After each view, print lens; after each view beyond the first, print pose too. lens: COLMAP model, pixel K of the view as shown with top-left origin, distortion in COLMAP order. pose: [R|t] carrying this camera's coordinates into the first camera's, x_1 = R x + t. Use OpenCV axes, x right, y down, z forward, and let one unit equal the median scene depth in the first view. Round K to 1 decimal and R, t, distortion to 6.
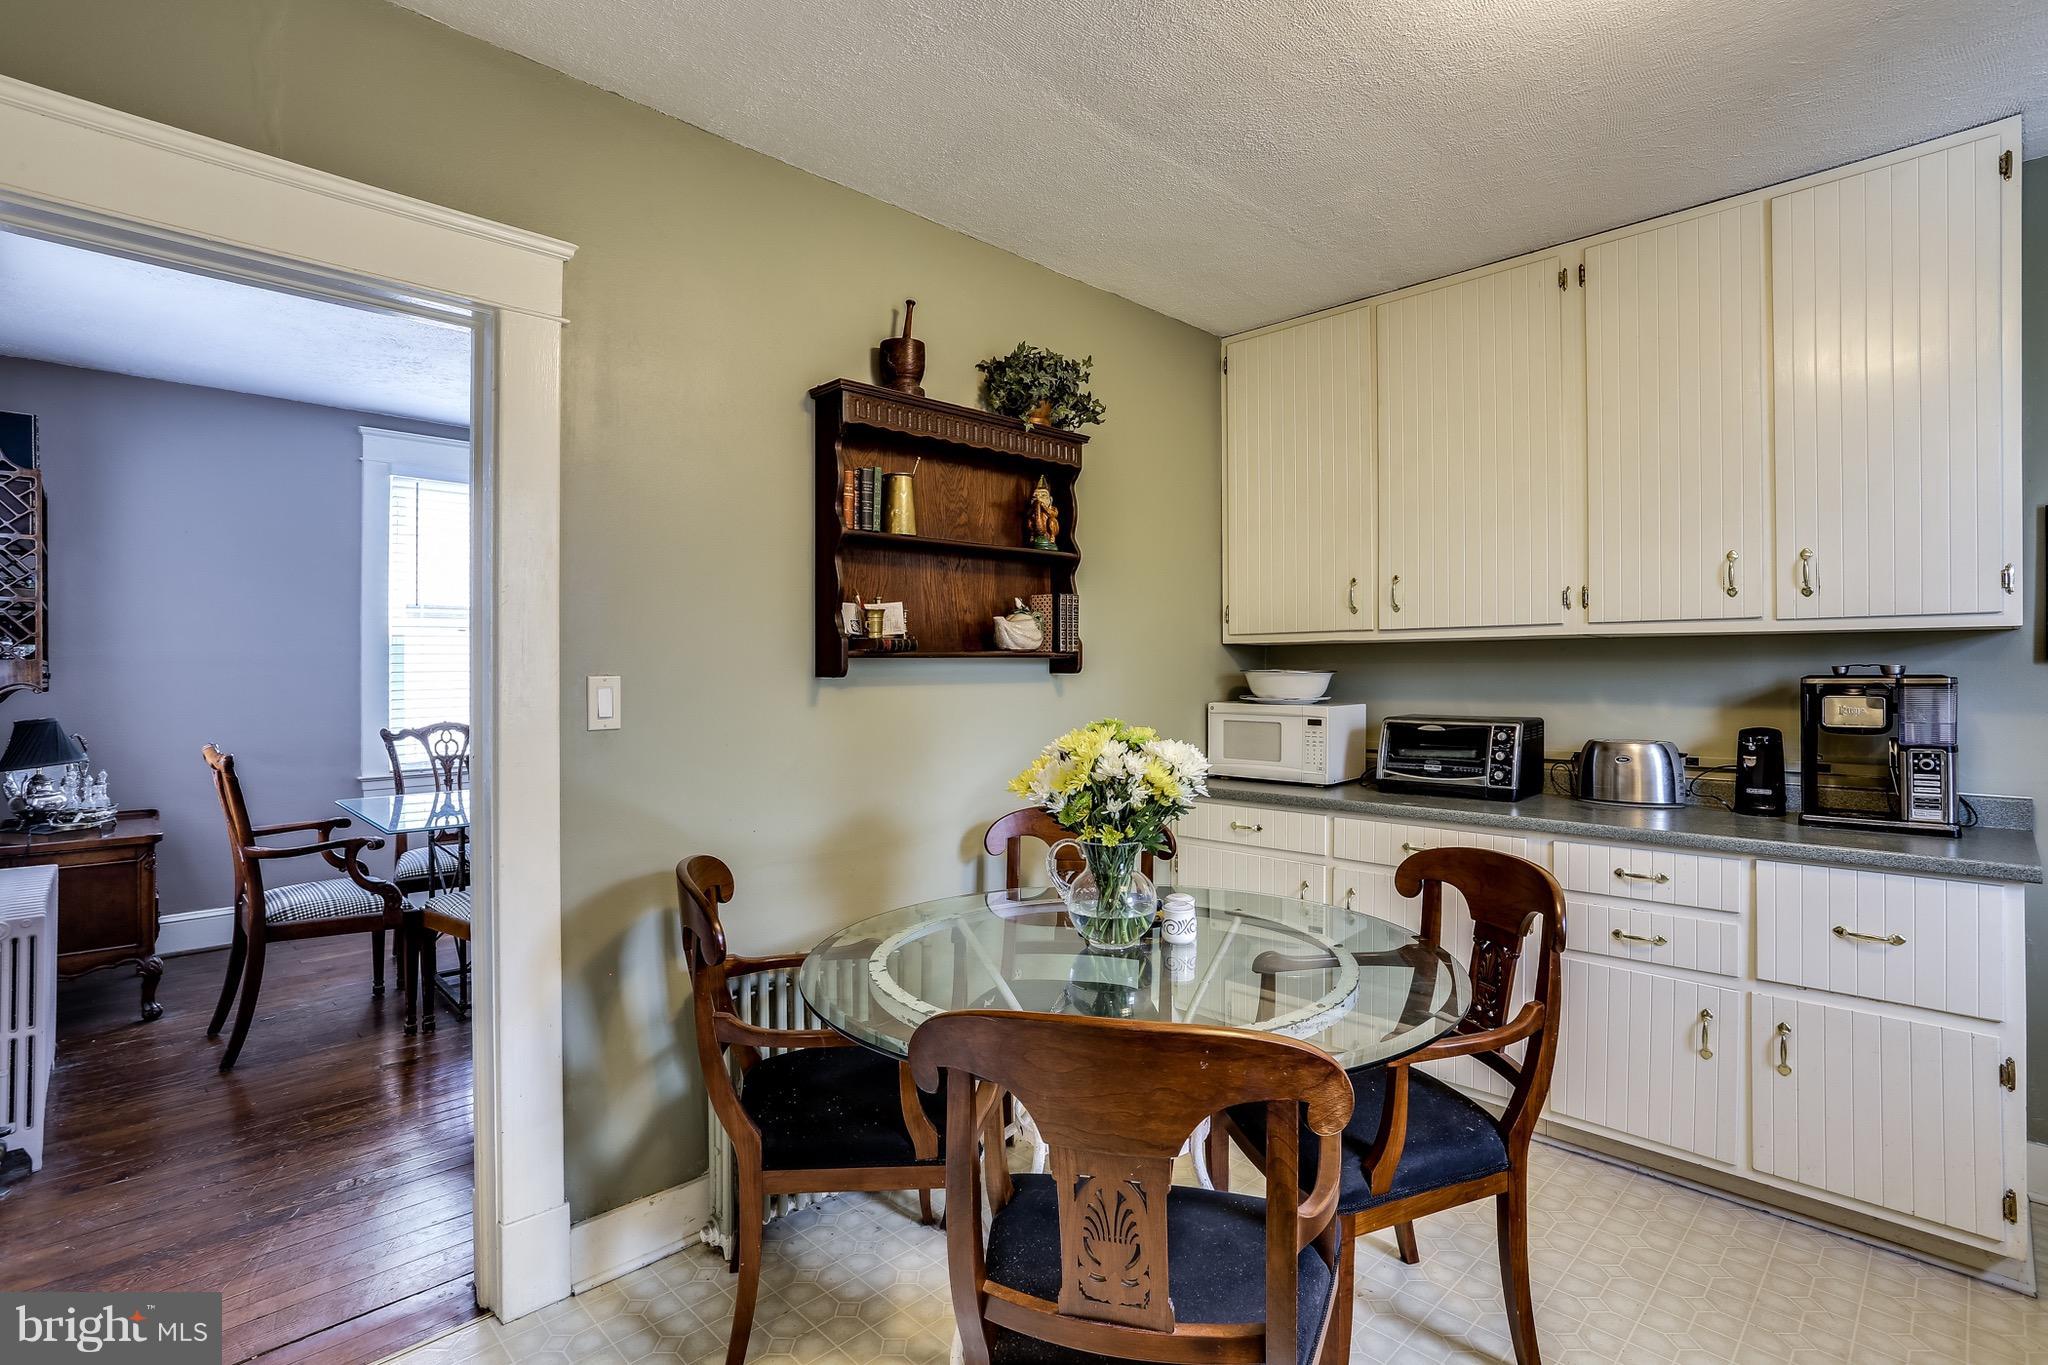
lens RADIAL K [[1013.9, 0, 1007.2], [0, 1013.9, 667.8], [0, 0, 1]] dist [-0.045486, 0.035304]
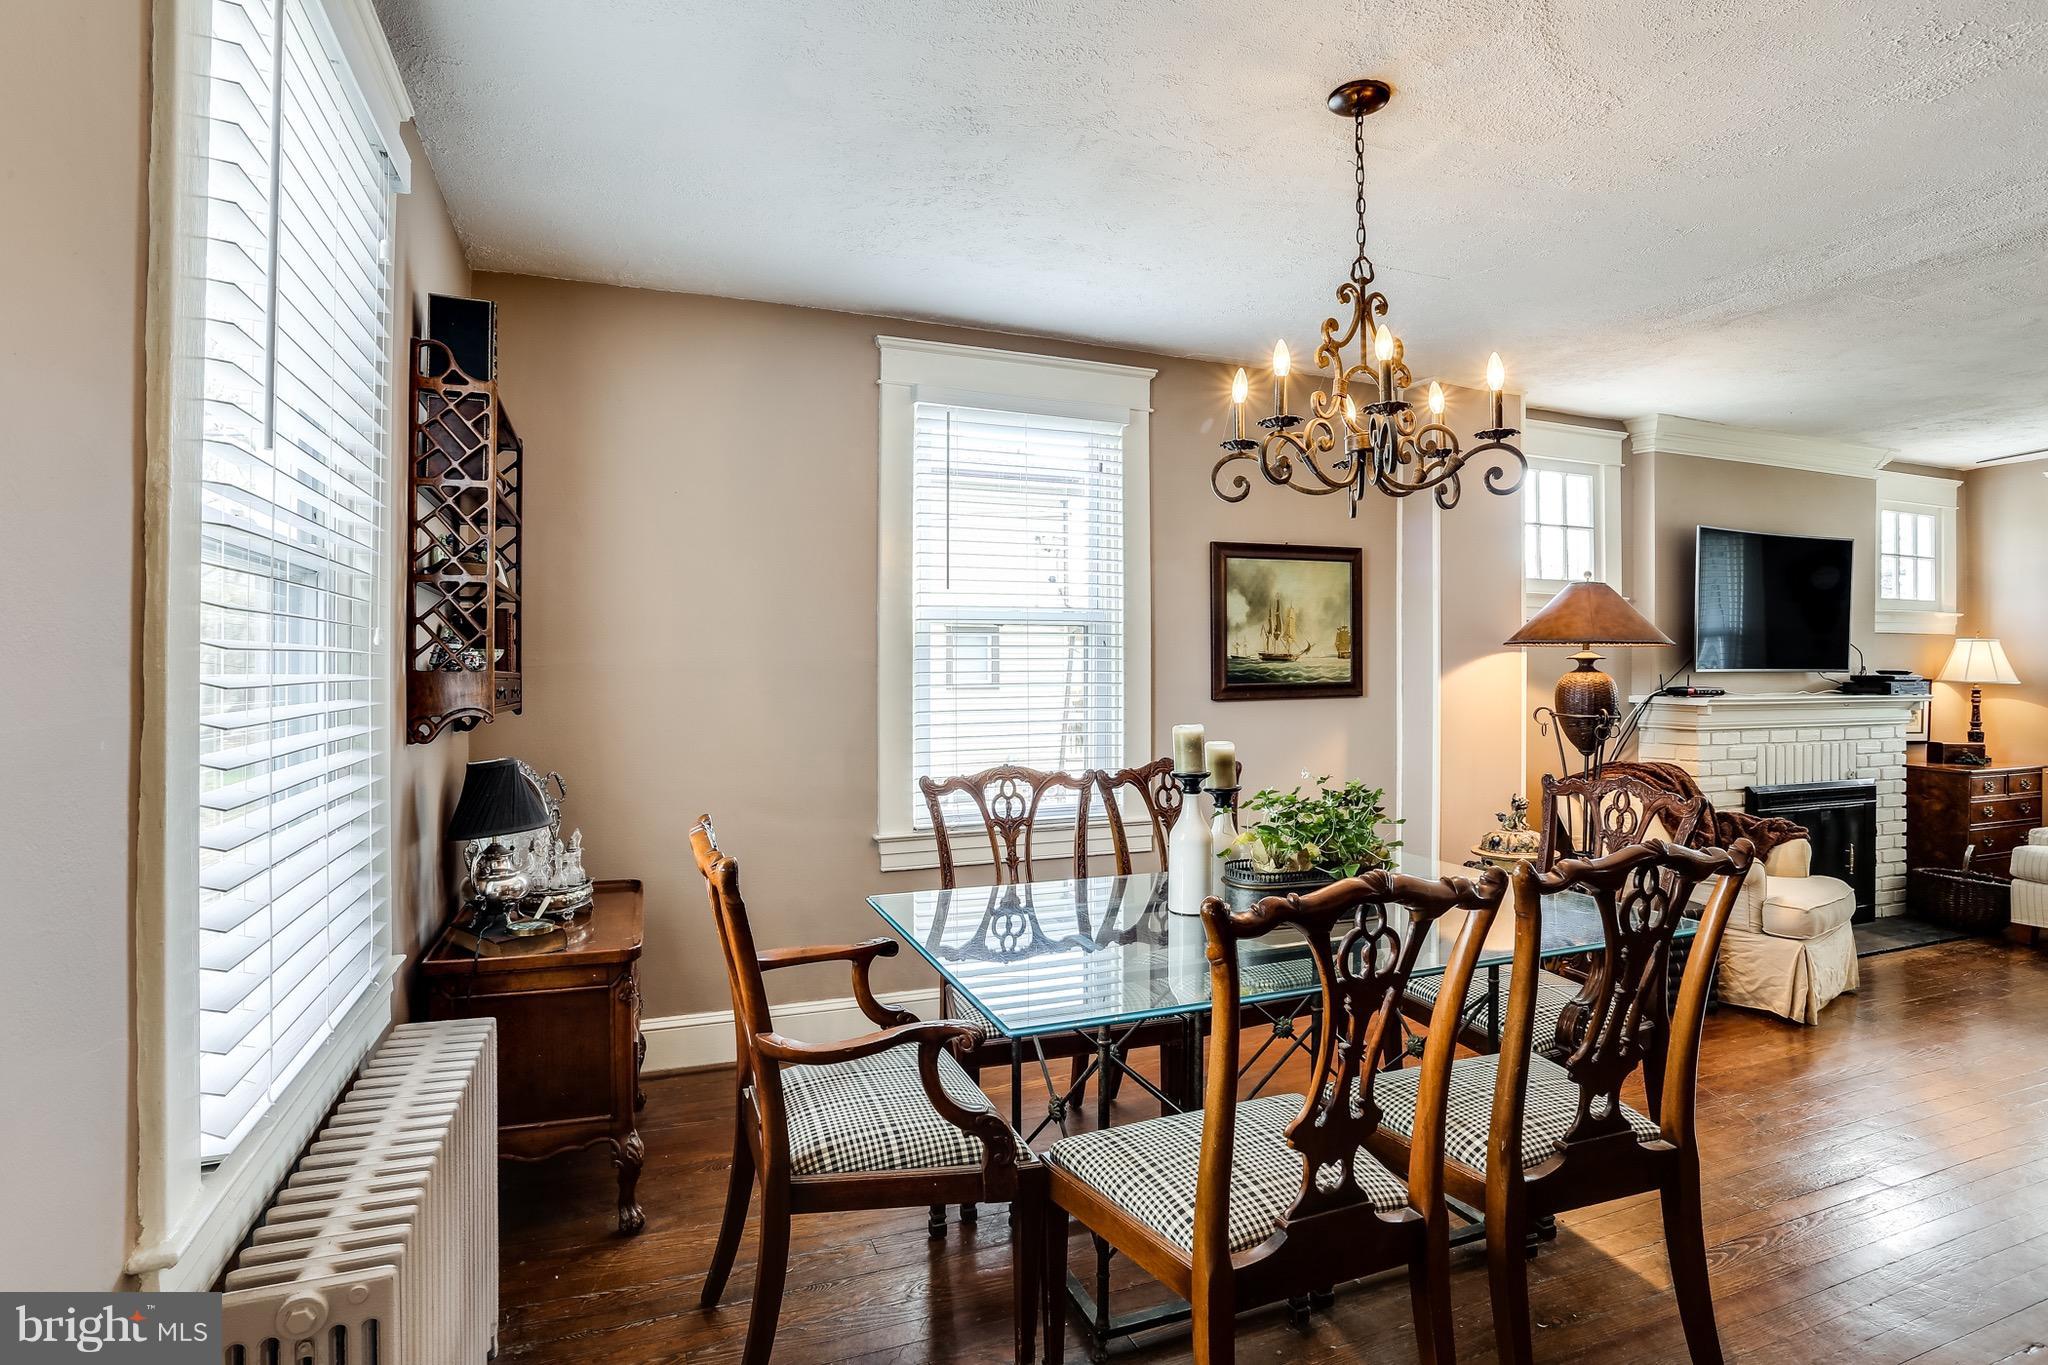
lens RADIAL K [[1013.9, 0, 1007.2], [0, 1013.9, 667.8], [0, 0, 1]] dist [-0.045486, 0.035304]
pose [[0.928219, 0.000180, -0.372034, -0.390606], [-0.000968, 0.999998, -0.001931, -0.008768], [0.372033, 0.002153, 0.928217, 0.491731]]
